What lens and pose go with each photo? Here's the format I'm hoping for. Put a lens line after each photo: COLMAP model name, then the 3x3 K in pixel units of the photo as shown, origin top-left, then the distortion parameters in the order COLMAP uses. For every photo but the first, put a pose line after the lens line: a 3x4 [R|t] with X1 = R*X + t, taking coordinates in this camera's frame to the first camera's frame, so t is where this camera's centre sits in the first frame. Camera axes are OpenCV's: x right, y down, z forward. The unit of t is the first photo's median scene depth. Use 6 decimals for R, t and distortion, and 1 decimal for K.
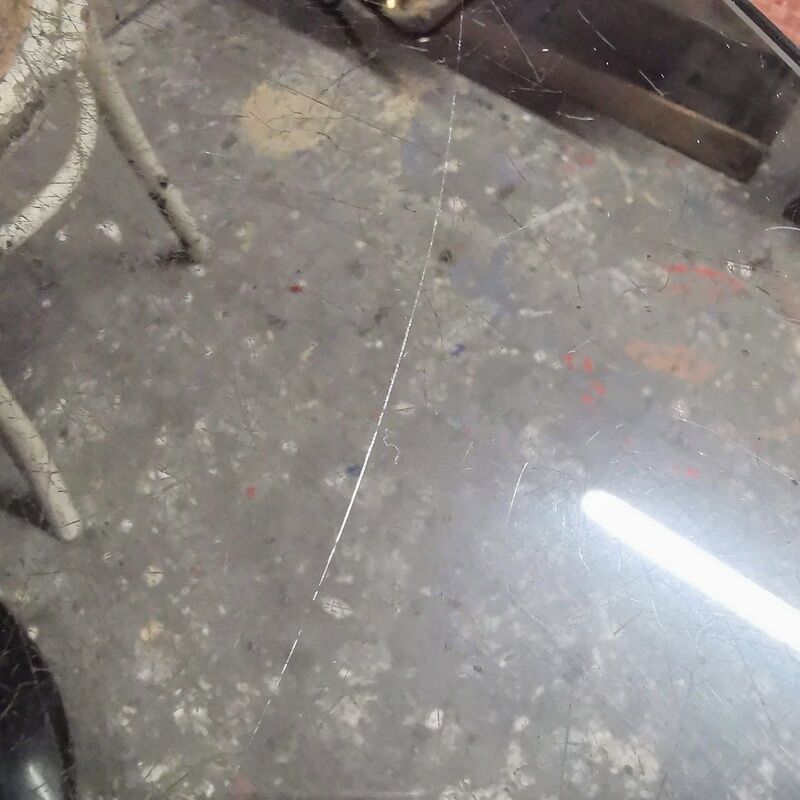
lens RADIAL K [[803.1, 0, 398.6], [0, 803.1, 401.1], [0, 0, 1]] dist [-0.000490, 0.009959]
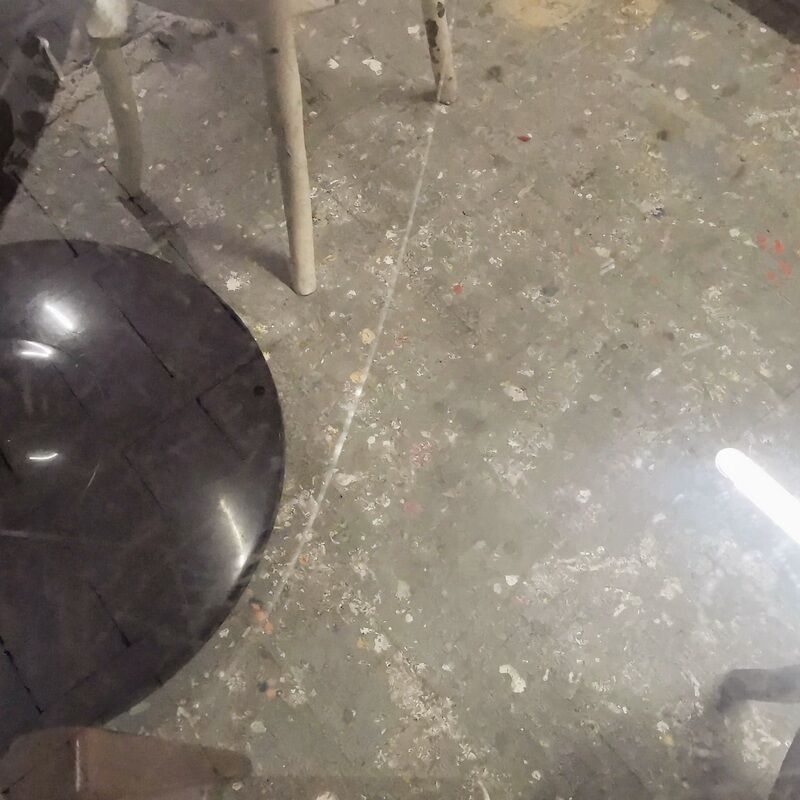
lens RADIAL K [[803.1, 0, 398.6], [0, 803.1, 401.1], [0, 0, 1]] dist [-0.000490, 0.009959]
pose [[0.967000, 0.209876, -0.144437, -0.061436], [-0.207346, 0.977727, 0.032529, 0.234822], [0.148047, -0.001507, 0.988979, -0.149751]]
